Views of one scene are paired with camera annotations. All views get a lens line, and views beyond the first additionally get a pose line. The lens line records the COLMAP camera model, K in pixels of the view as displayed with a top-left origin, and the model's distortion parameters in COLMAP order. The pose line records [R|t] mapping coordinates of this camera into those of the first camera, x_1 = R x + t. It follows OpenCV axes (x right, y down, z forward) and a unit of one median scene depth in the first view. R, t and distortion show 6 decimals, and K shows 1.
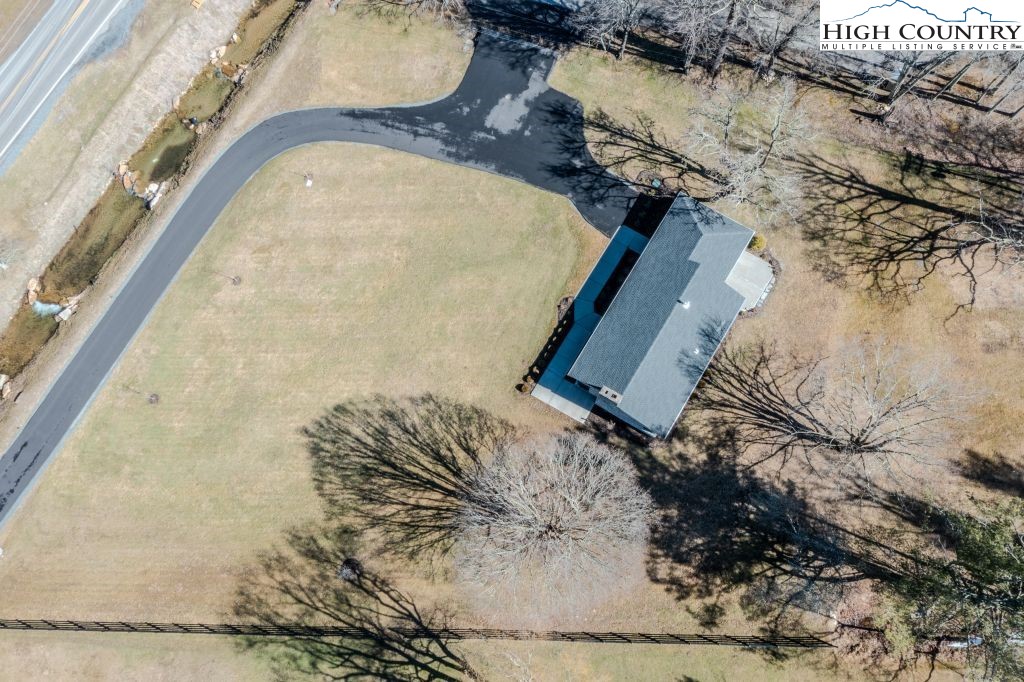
lens RADIAL K [[840.4, 0, 512.0], [0, 840.4, 341.0], [0, 0, 1]] dist [-0.006943, 0.006596]
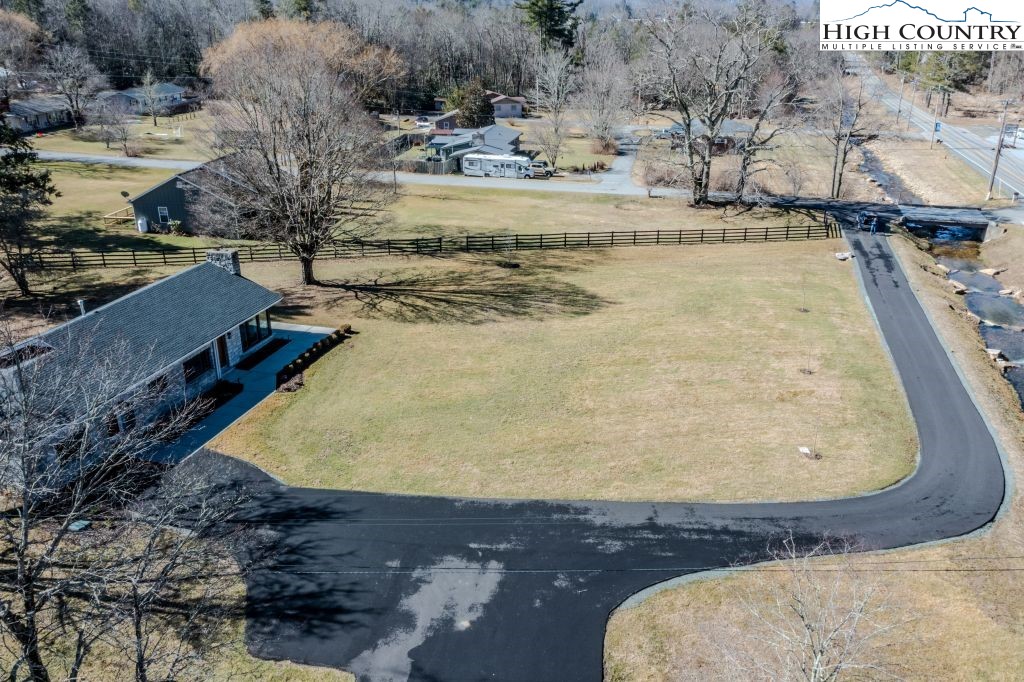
lens RADIAL K [[846.6, 0, 512.0], [0, 846.6, 341.0], [0, 0, 1]] dist [-0.004688, -0.002803]
pose [[-0.966270, 0.119364, -0.228197, 0.044301], [-0.241880, -0.116459, 0.963292, -0.653523], [0.088407, 0.985997, 0.141402, 0.865535]]
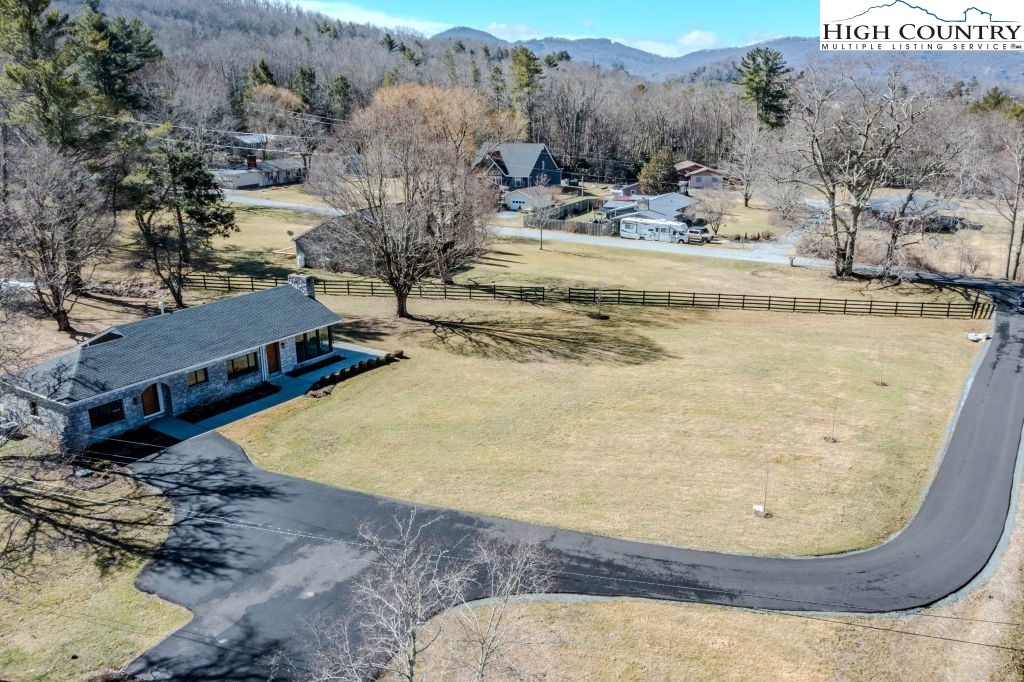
lens RADIAL K [[840.4, 0, 512.0], [0, 840.4, 341.0], [0, 0, 1]] dist [-0.006943, 0.006596]
pose [[-0.998266, 0.015822, 0.056689, -0.129396], [0.055977, -0.042303, 0.997535, -0.701330], [0.018182, 0.998980, 0.041344, 0.900947]]
